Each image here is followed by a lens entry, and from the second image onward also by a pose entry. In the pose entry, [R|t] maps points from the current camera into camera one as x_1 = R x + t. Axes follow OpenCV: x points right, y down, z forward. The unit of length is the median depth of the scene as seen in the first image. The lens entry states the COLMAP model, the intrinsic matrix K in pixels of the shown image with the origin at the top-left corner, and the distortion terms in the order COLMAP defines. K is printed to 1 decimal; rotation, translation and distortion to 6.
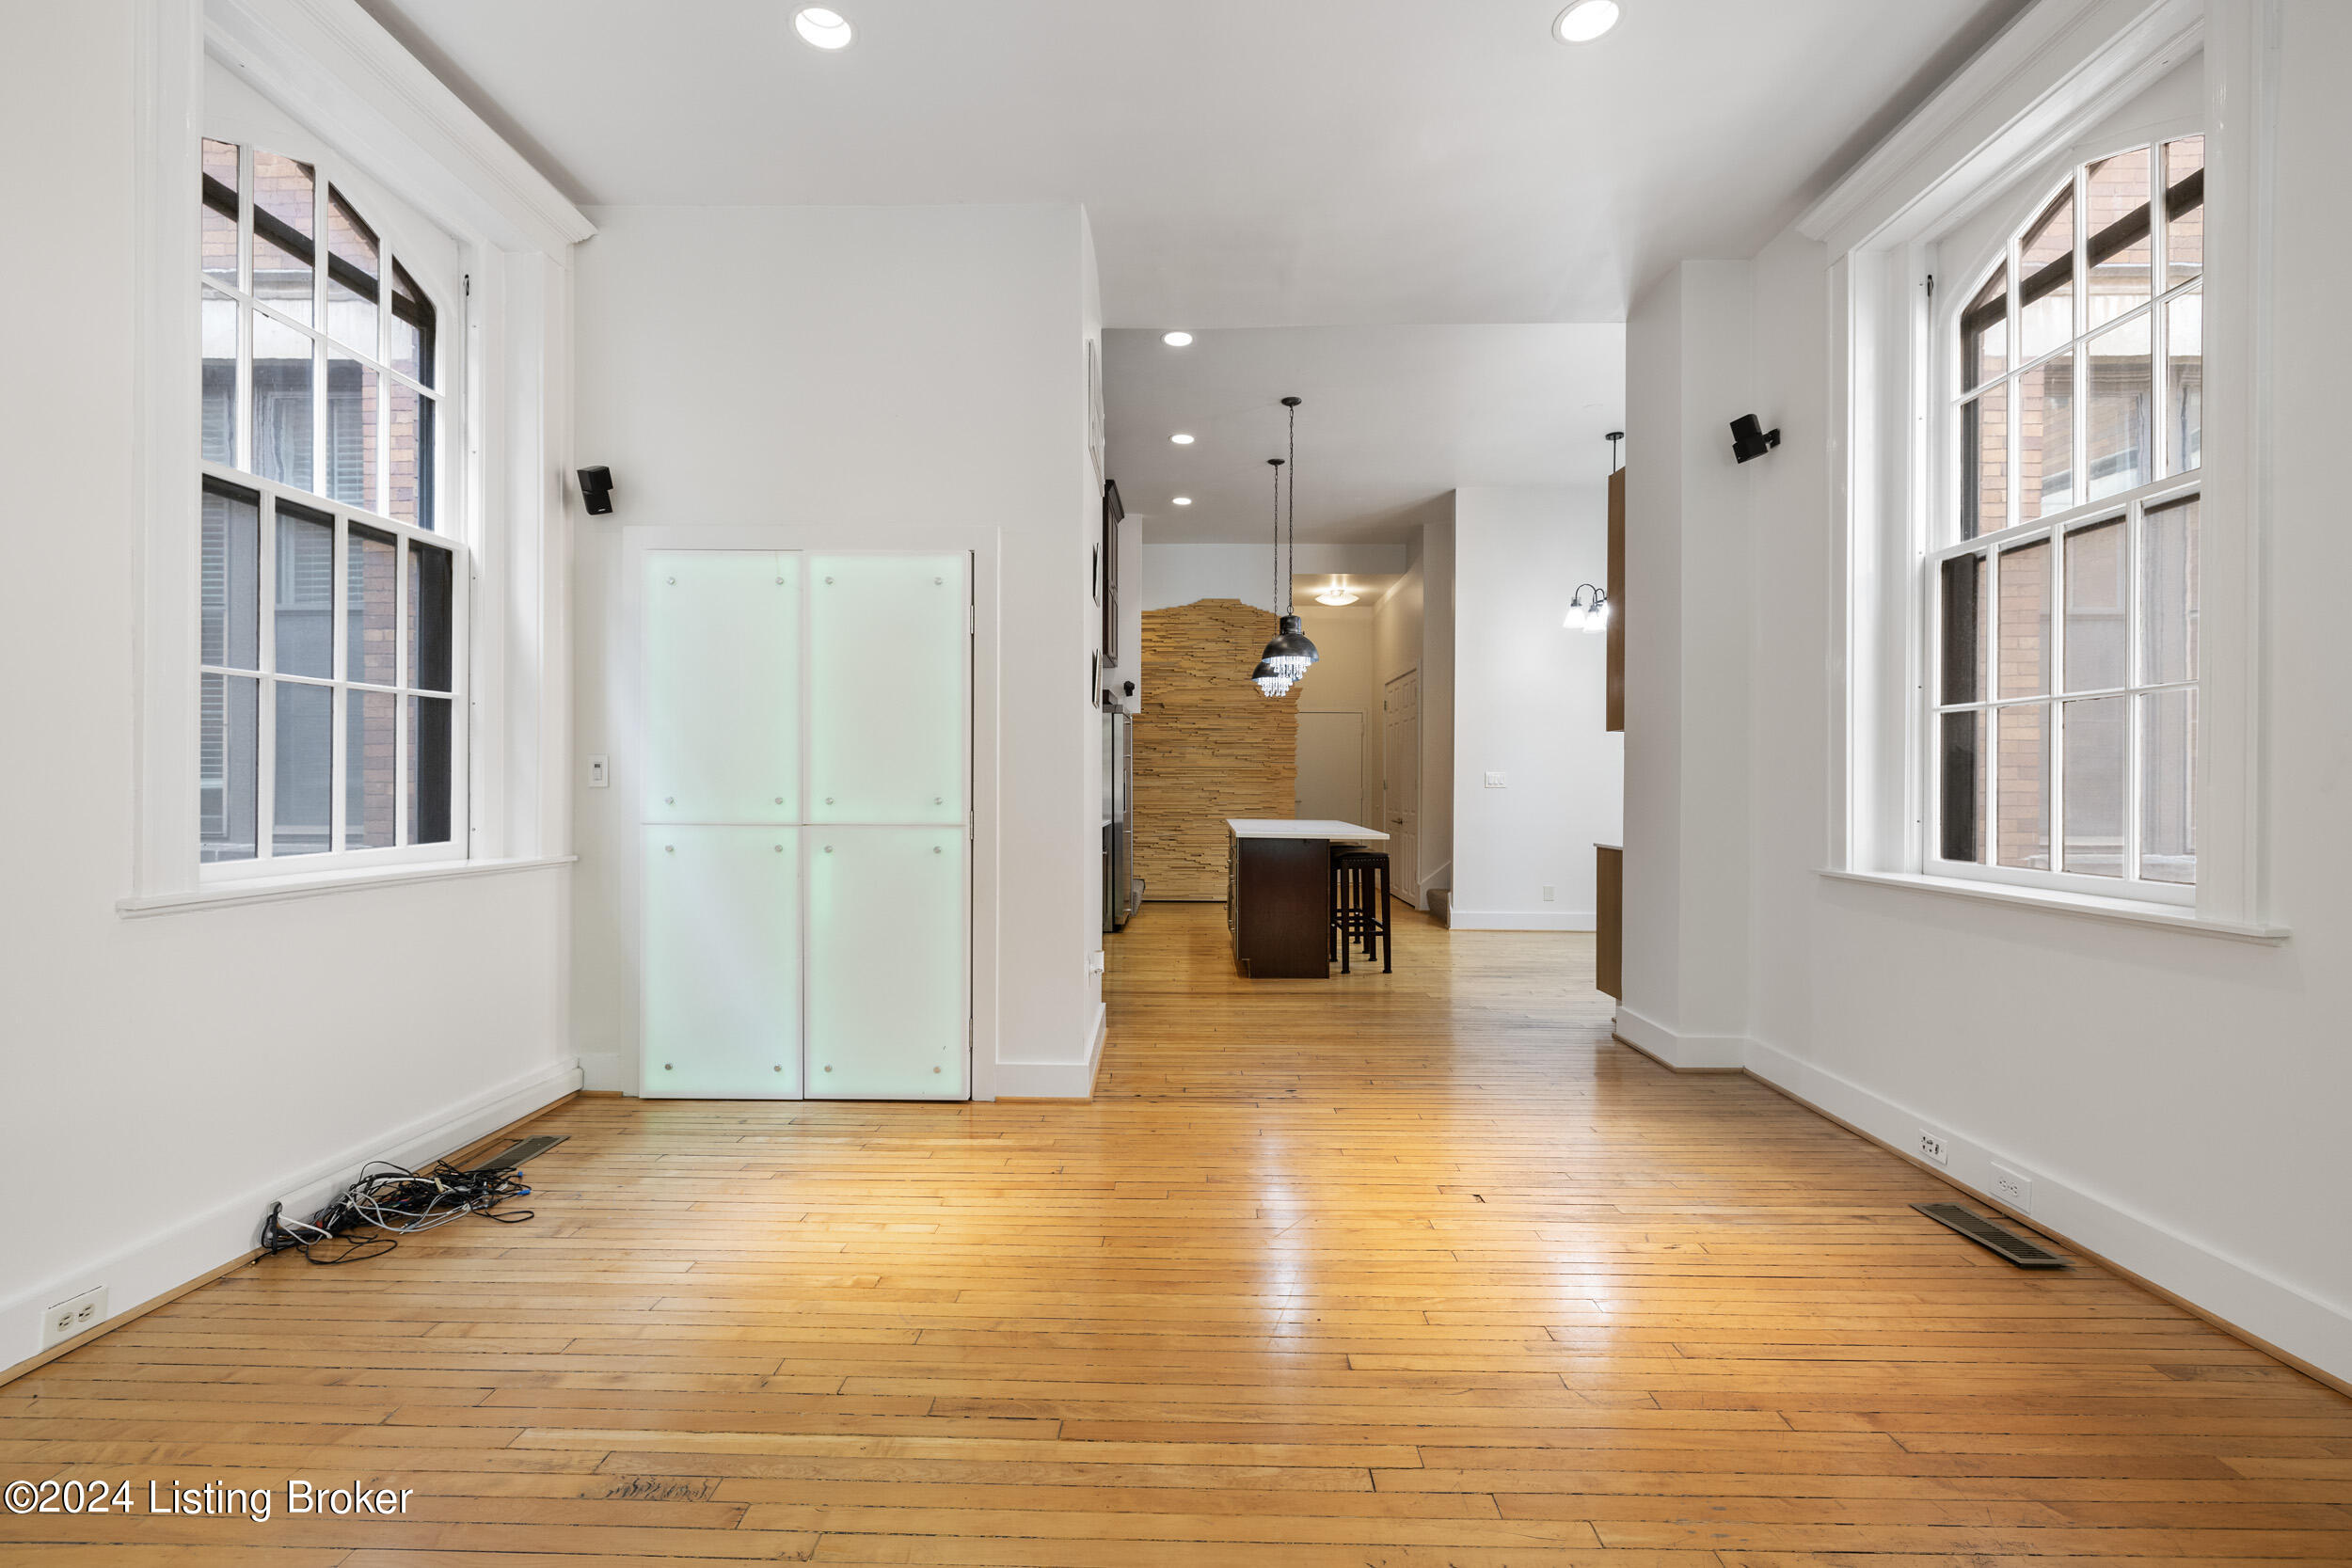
lens RADIAL K [[995.3, 0, 1174.4], [0, 995.3, 802.9], [0, 0, 1]] dist [0.002704, 0.000115]
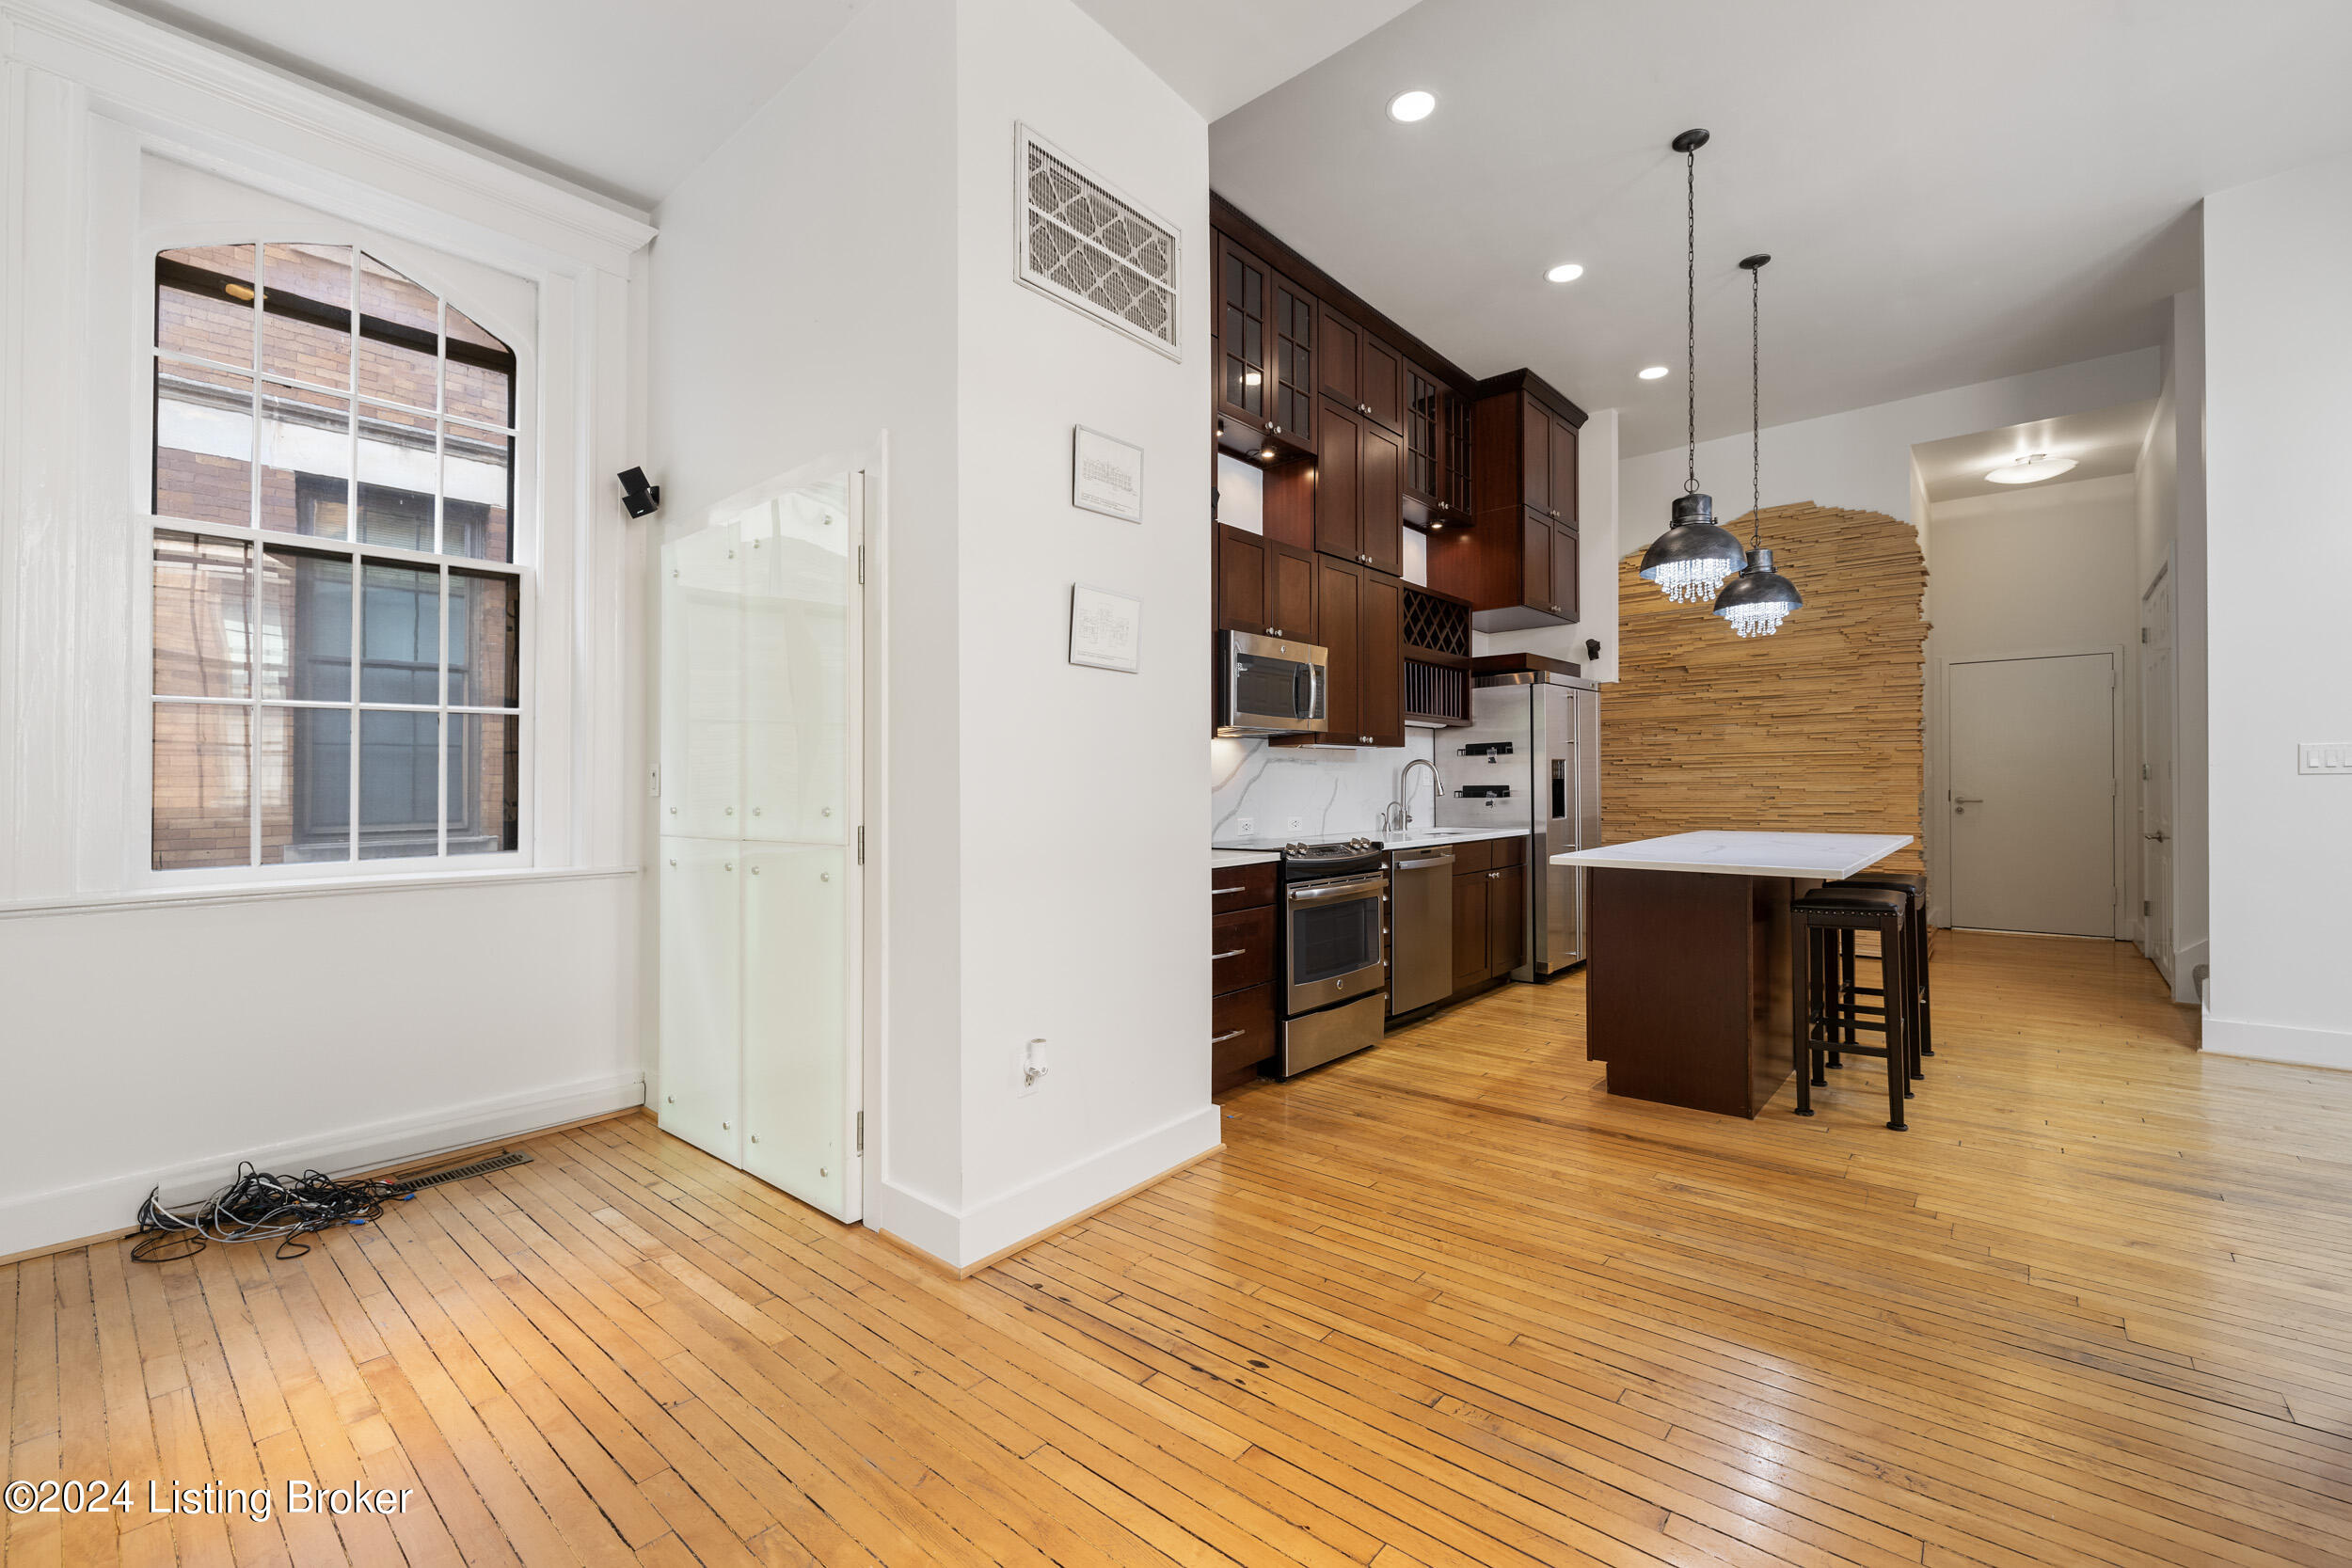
lens RADIAL K [[995.3, 0, 1177.6], [0, 995.3, 790.6], [0, 0, 1]] dist [0.002704, 0.000115]
pose [[0.769852, -0.008813, -0.638162, 0.198120], [0.002987, 0.999943, -0.010207, -0.004774], [0.638216, 0.005952, 0.769834, 0.261853]]
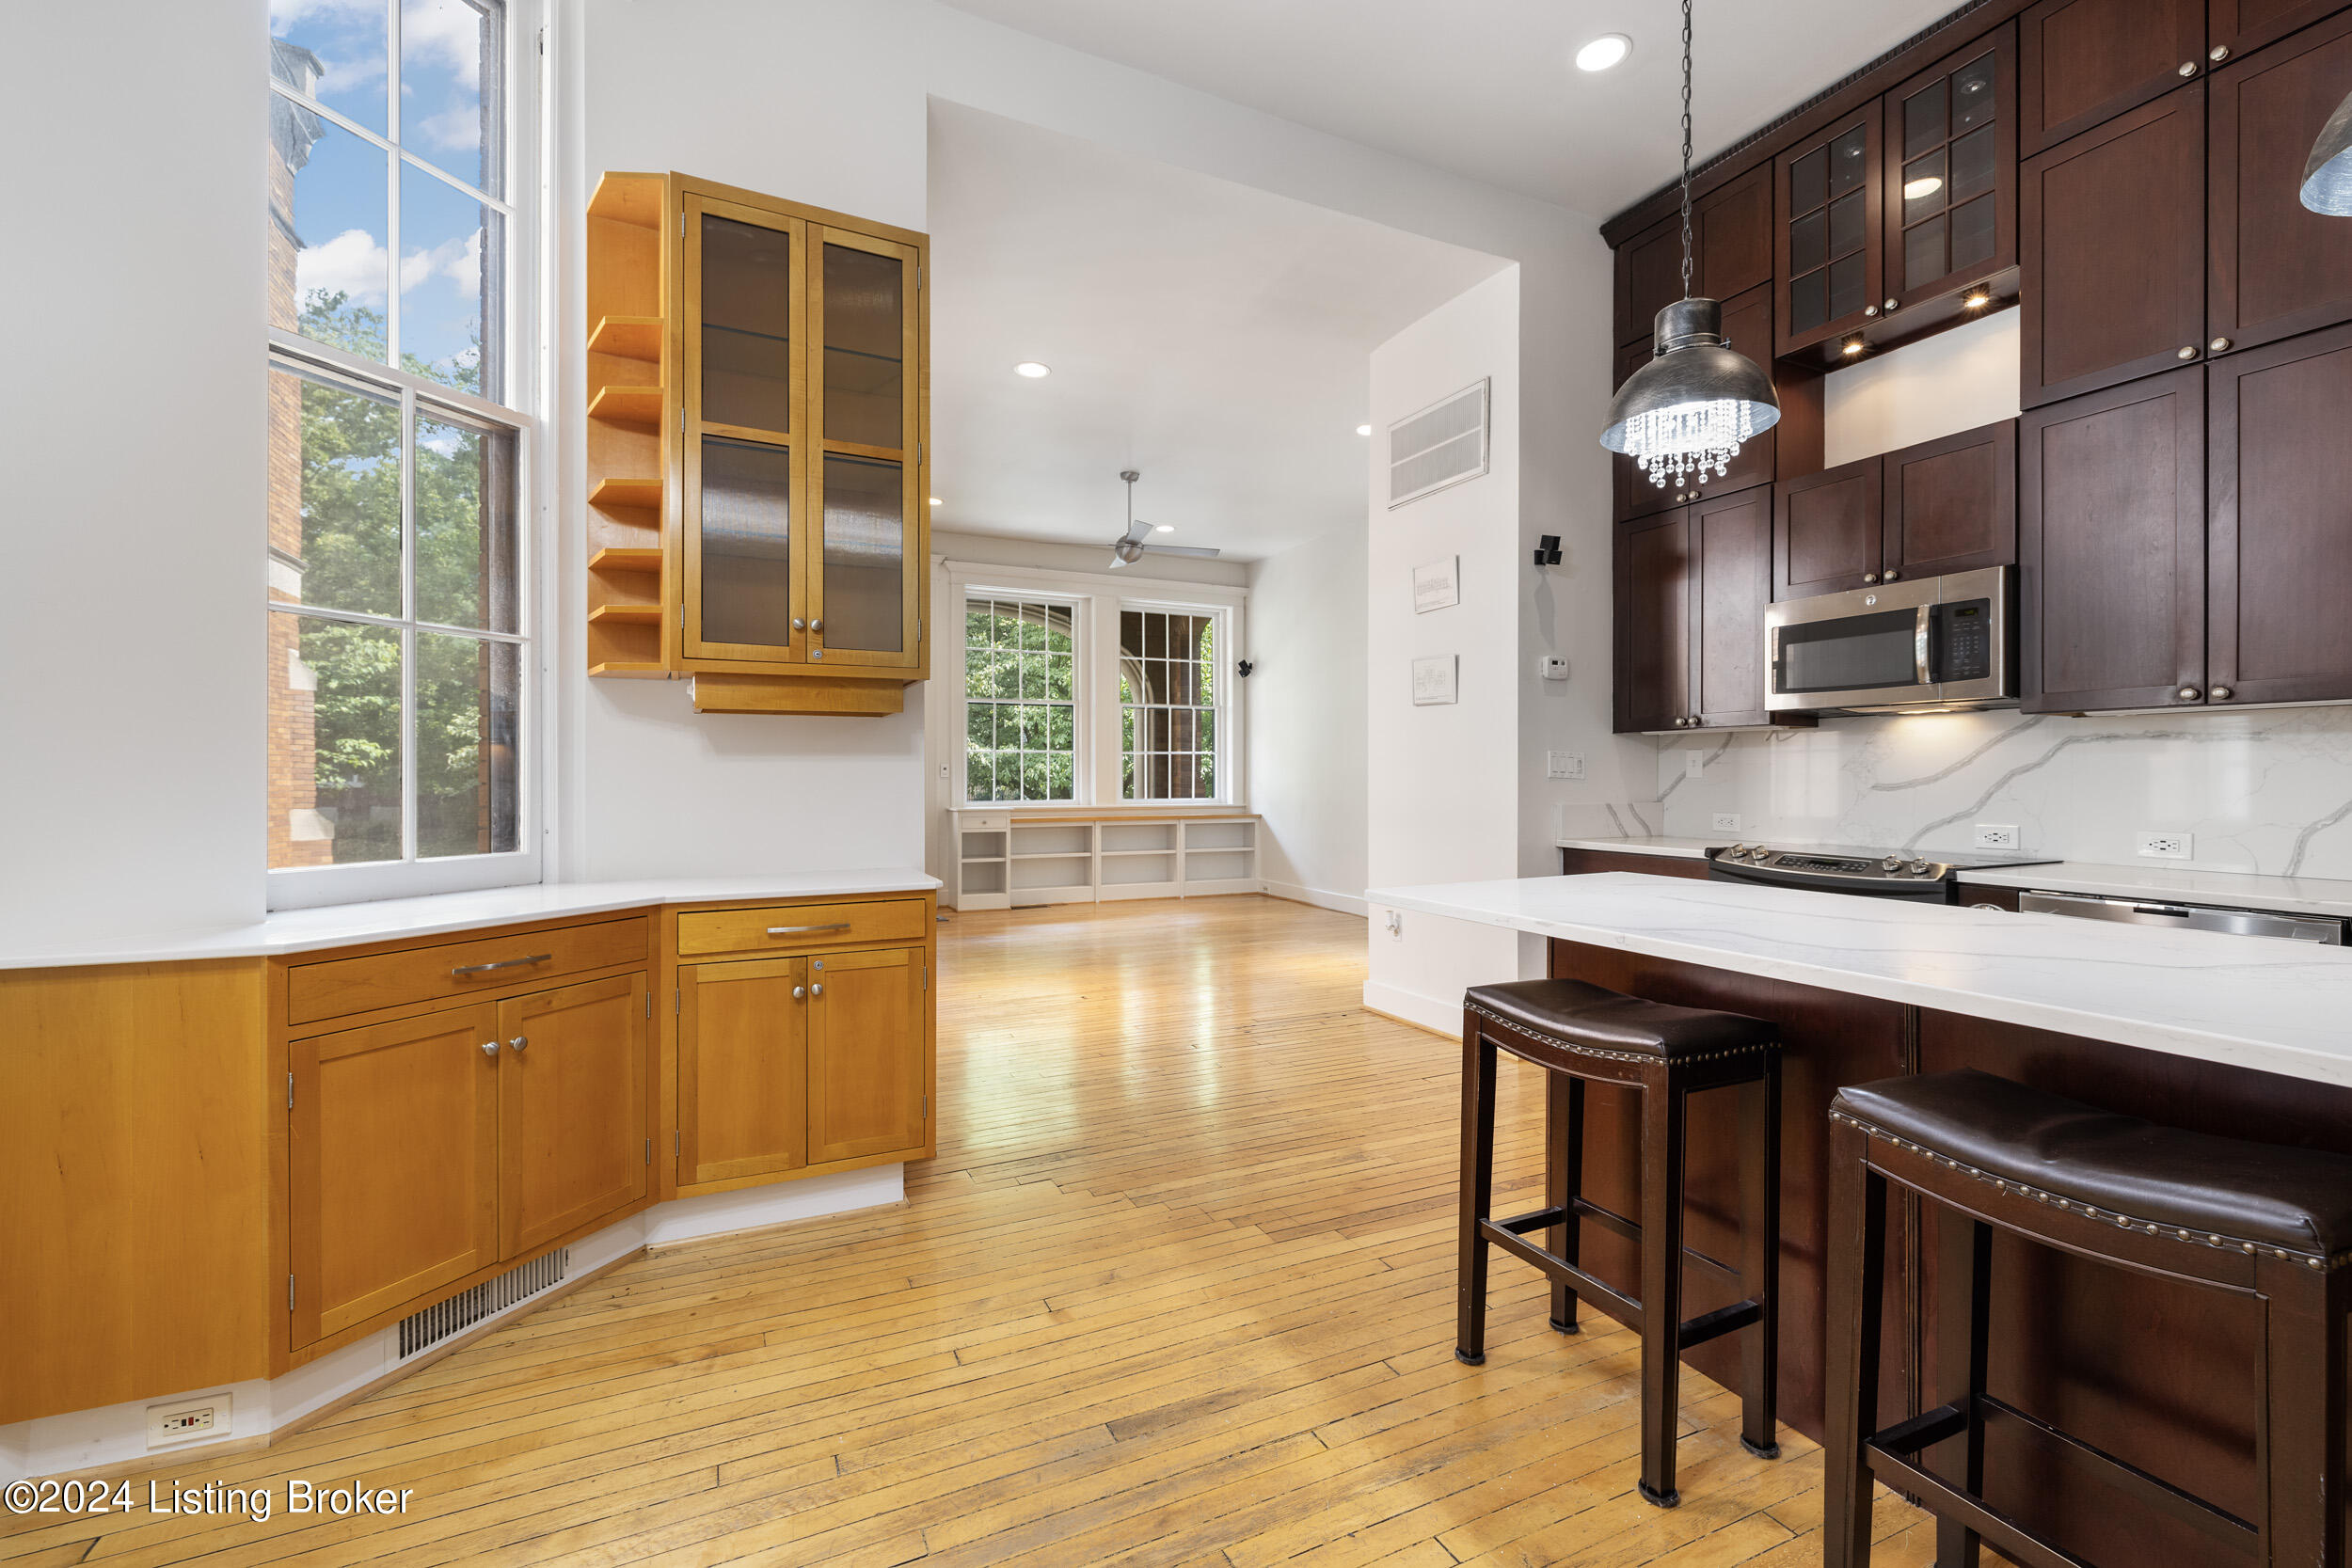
lens RADIAL K [[995.3, 0, 1175.9], [0, 995.3, 772.7], [0, 0, 1]] dist [0.002704, 0.000115]
pose [[-0.898089, -0.006337, -0.439769, 0.337600], [-0.012353, 0.999865, 0.010818, -0.015865], [0.439641, 0.015148, -0.898046, 0.953715]]
